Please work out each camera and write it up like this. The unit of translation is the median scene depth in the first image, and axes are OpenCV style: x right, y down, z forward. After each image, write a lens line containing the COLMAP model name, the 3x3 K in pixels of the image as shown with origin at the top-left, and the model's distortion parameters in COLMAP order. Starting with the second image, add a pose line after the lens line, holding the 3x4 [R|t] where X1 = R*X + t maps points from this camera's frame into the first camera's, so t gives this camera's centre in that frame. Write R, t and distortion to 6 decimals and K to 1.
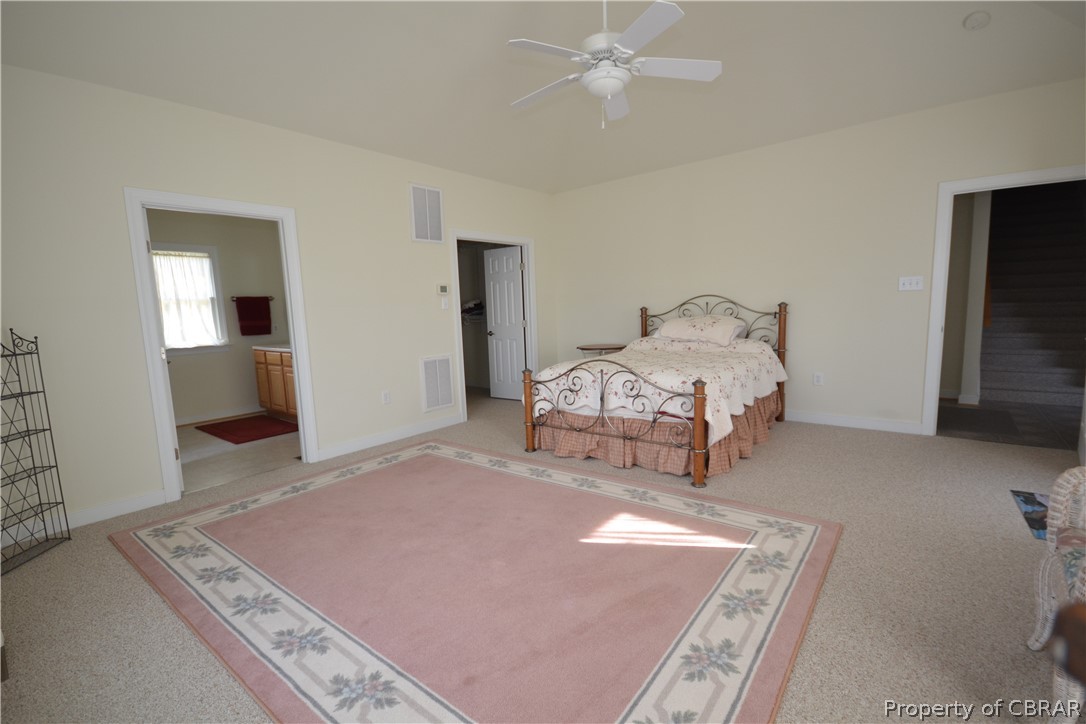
lens RADIAL K [[492.2, 0, 543.0], [0, 492.2, 362.0], [0, 0, 1]] dist [-0.009104, -0.000047]
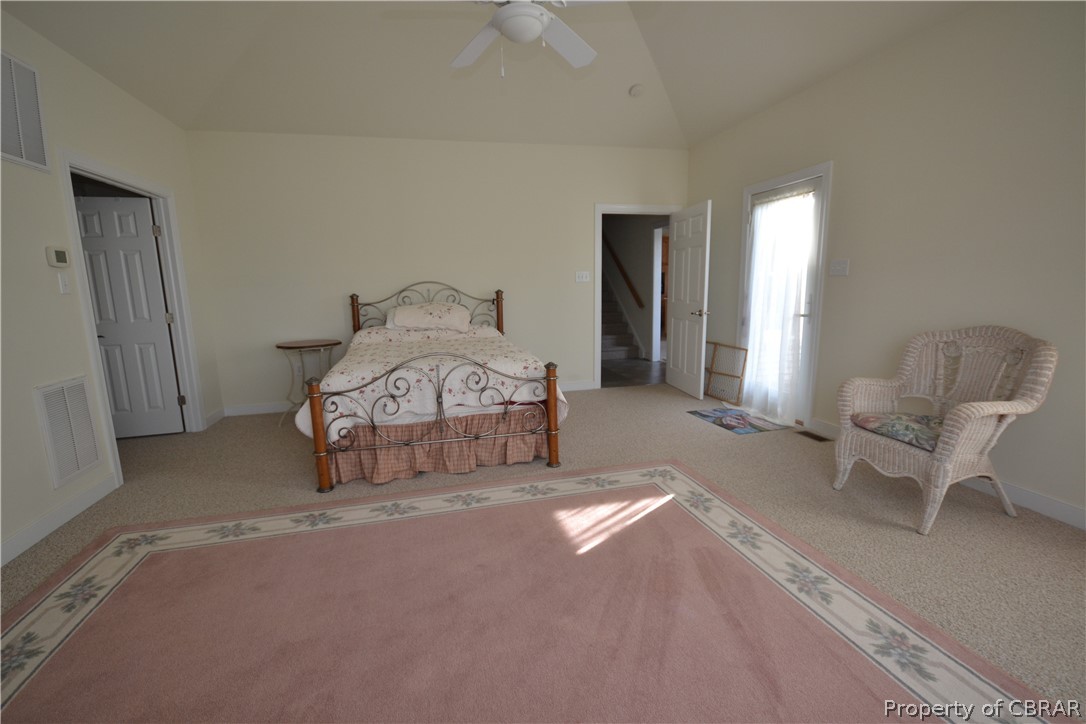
lens RADIAL K [[475.5, 0, 543.0], [0, 475.5, 362.0], [0, 0, 1]] dist [-0.010839, 0.000058]
pose [[0.603936, -0.103138, 0.790332, -0.408221], [0.088022, 0.994157, 0.062475, -0.024213], [-0.792158, 0.031835, 0.609485, 0.357526]]
